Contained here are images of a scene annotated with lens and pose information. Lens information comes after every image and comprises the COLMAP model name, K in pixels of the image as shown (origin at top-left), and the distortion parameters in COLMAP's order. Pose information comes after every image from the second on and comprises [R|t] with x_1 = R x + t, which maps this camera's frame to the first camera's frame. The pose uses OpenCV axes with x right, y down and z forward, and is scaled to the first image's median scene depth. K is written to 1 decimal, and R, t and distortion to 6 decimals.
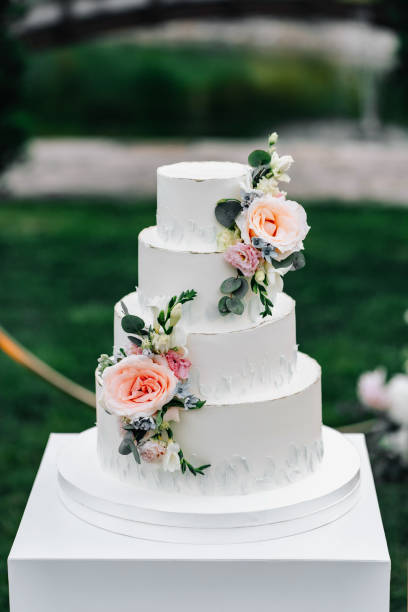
lens RADIAL K [[1532.1, 0, 204.0], [0, 1532.1, 306.0], [0, 0, 1]] dist [-0.073301, -0.543580]
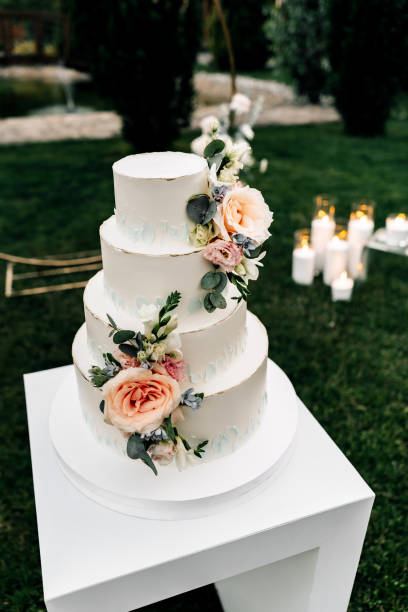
lens RADIAL K [[517.5, 0, 188.7], [0, 517.5, 305.8], [0, 0, 1]] dist [0.000080, 0.000973]
pose [[0.942131, -0.181269, 0.282011, -0.097245], [0.103111, 0.957115, 0.270737, -0.092845], [-0.318993, -0.225991, 0.920419, 0.684925]]
